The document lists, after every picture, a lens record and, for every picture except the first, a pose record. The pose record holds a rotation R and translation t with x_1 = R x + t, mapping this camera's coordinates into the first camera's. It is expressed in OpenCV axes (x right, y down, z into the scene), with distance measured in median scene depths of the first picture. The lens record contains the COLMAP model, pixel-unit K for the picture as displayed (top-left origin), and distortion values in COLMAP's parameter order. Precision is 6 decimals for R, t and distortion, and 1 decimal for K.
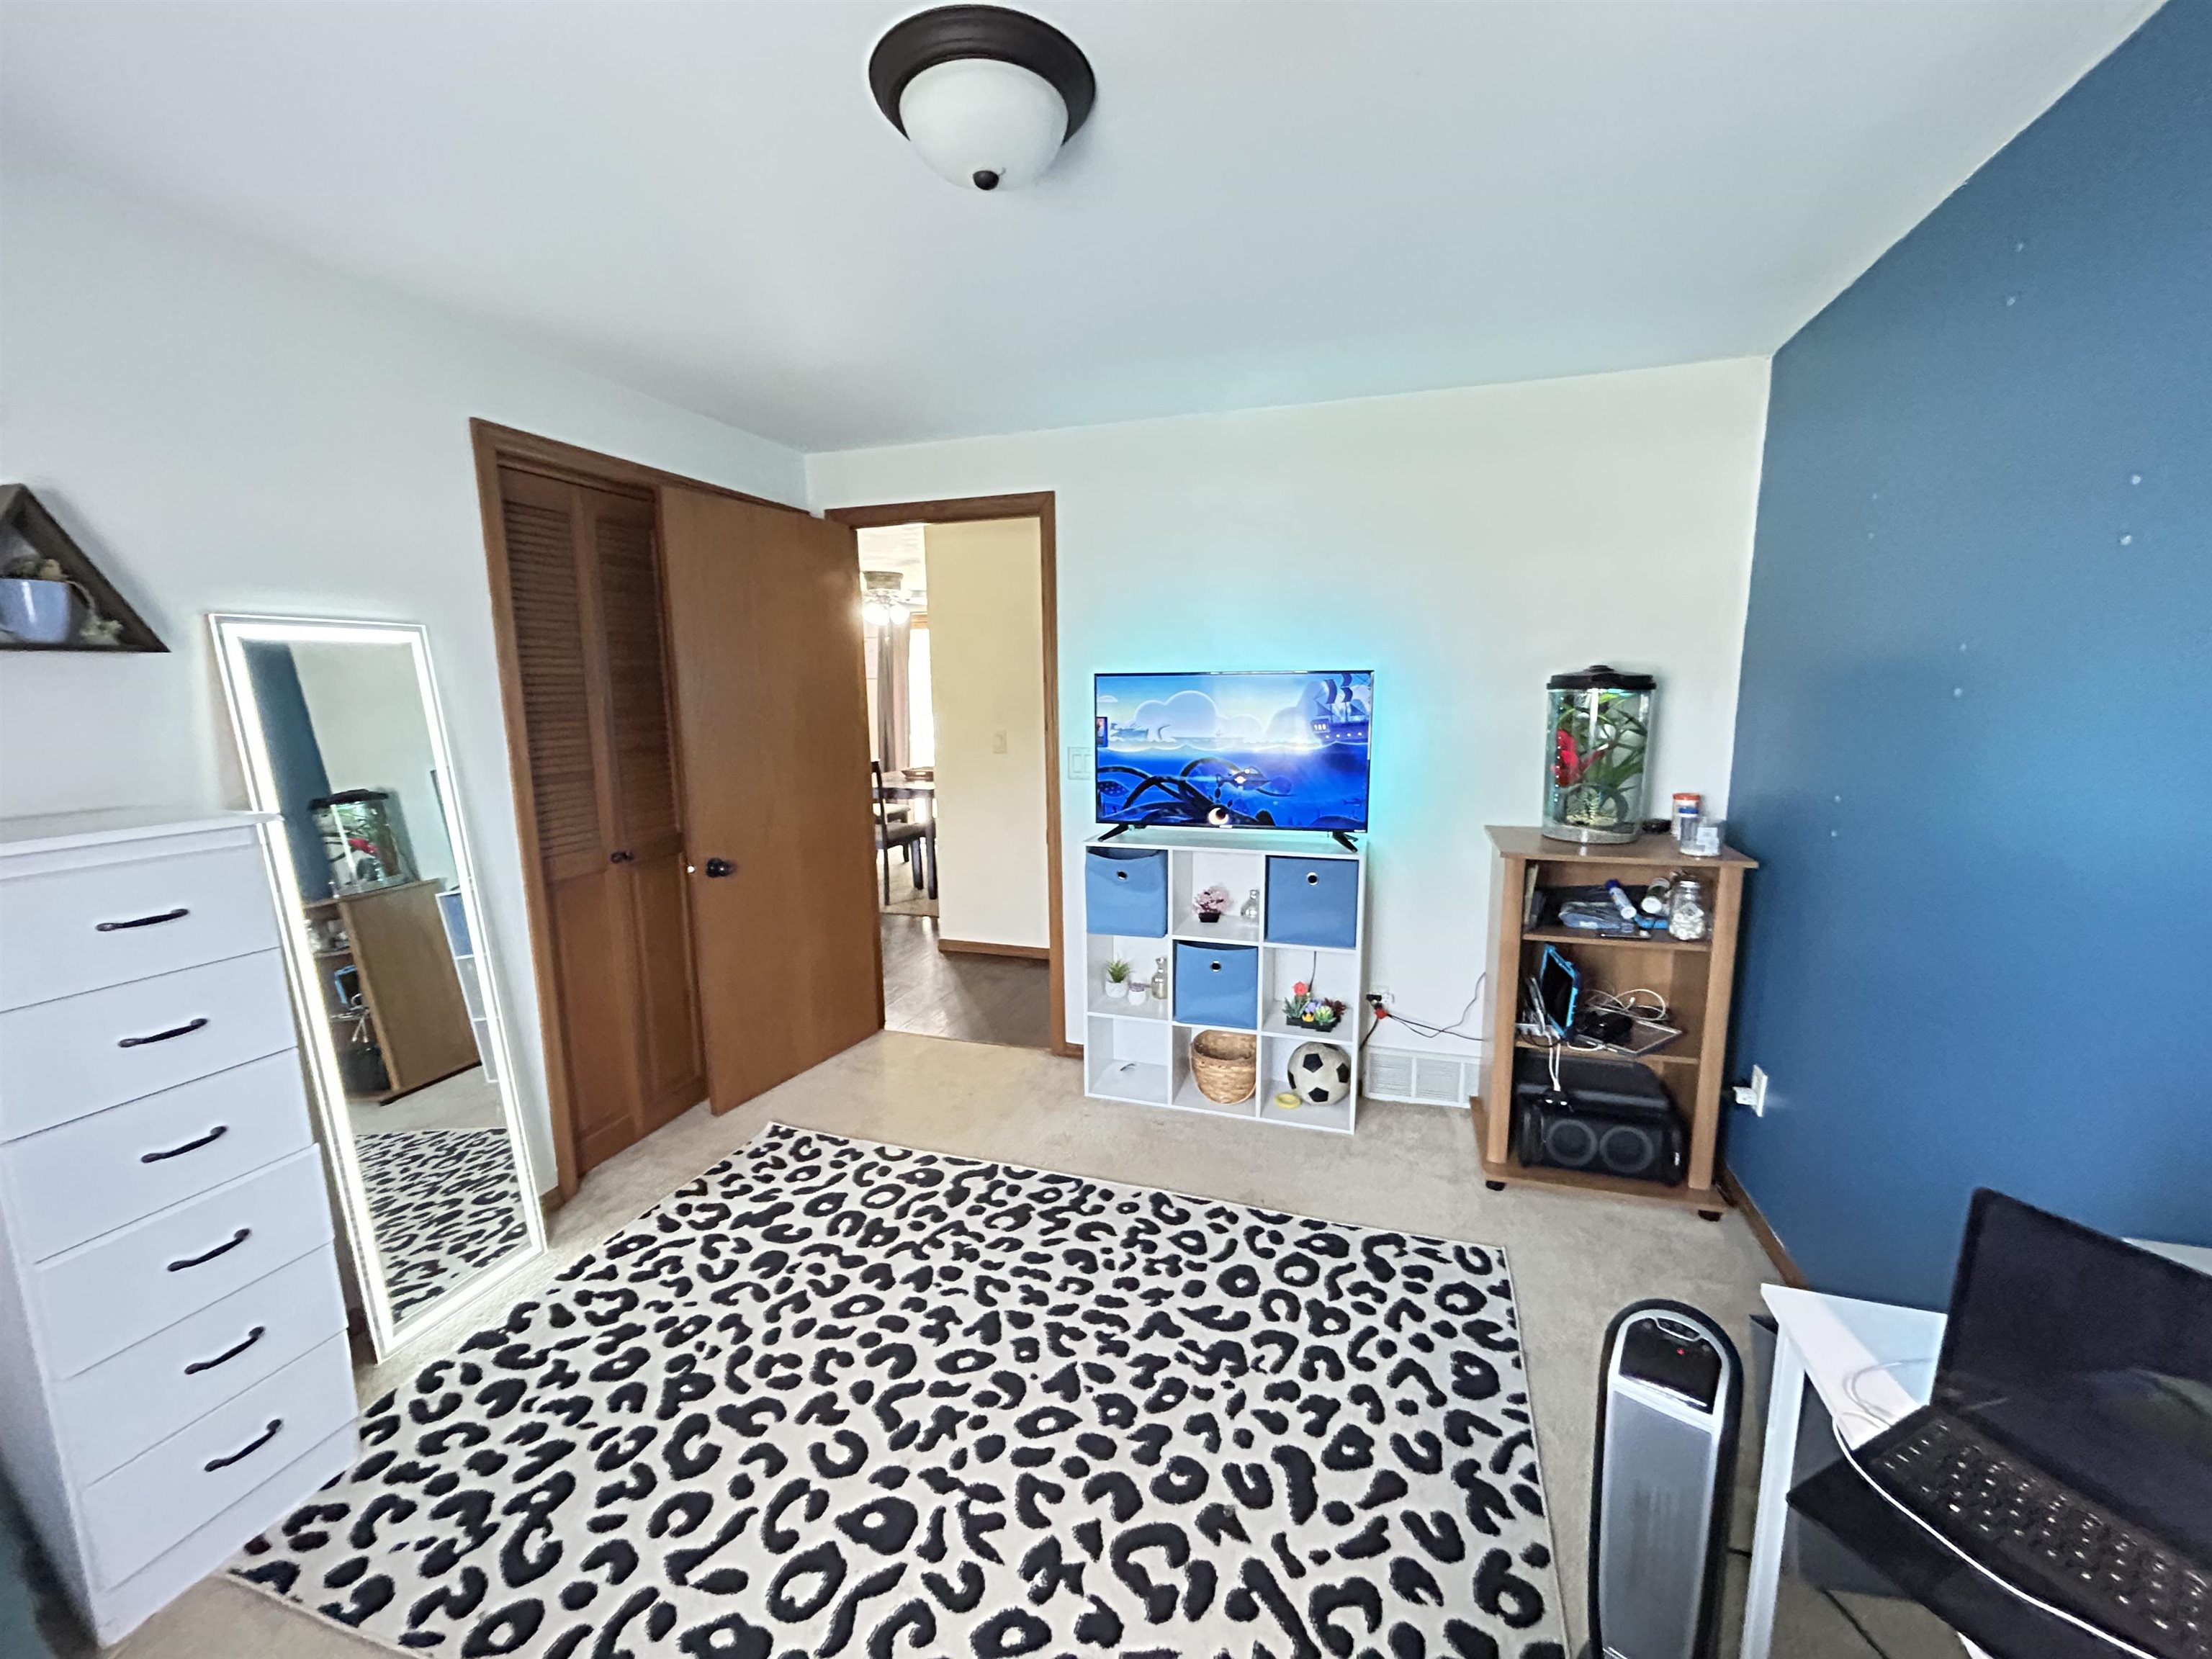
lens RADIAL K [[897.7, 0, 1103.0], [0, 897.7, 824.2], [0, 0, 1]] dist [-0.010048, 0.012117]
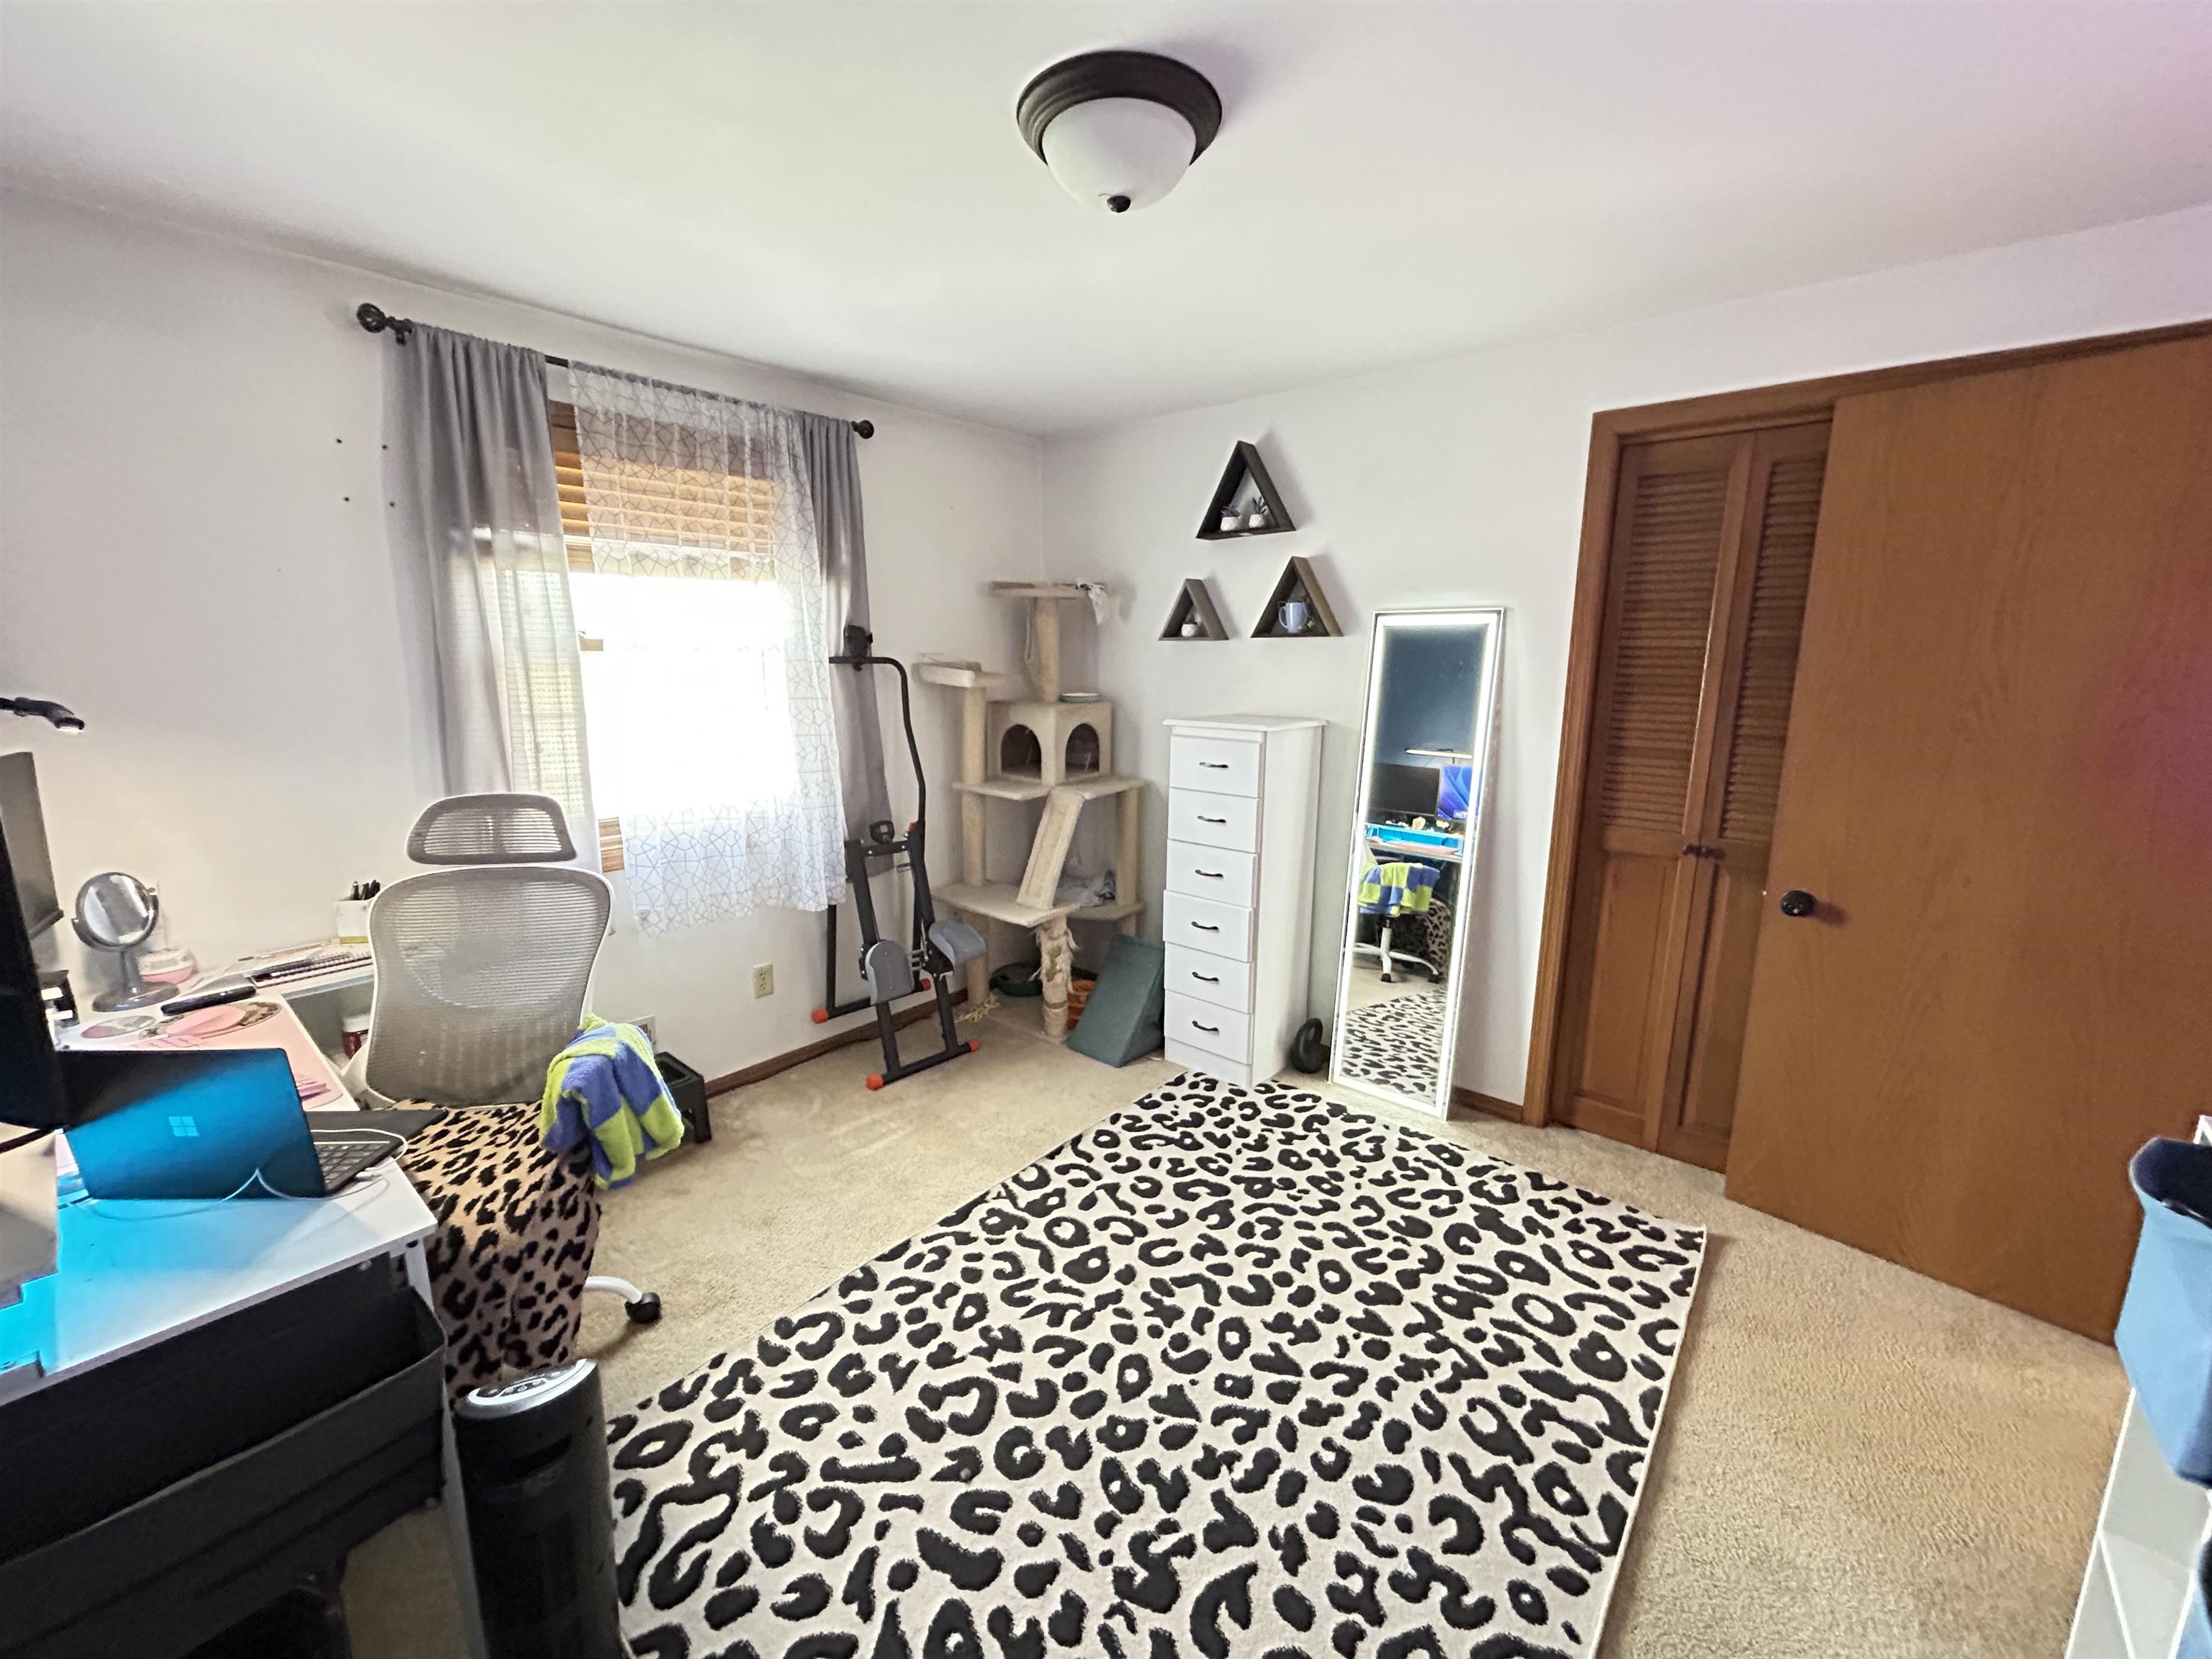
lens RADIAL K [[897.7, 0, 1103.0], [0, 897.7, 824.2], [0, 0, 1]] dist [-0.010048, 0.012117]
pose [[-0.375276, 0.190447, -0.907137, 0.735413], [-0.143200, 0.955003, 0.259737, -0.203475], [0.915785, 0.227375, -0.331117, 1.103983]]
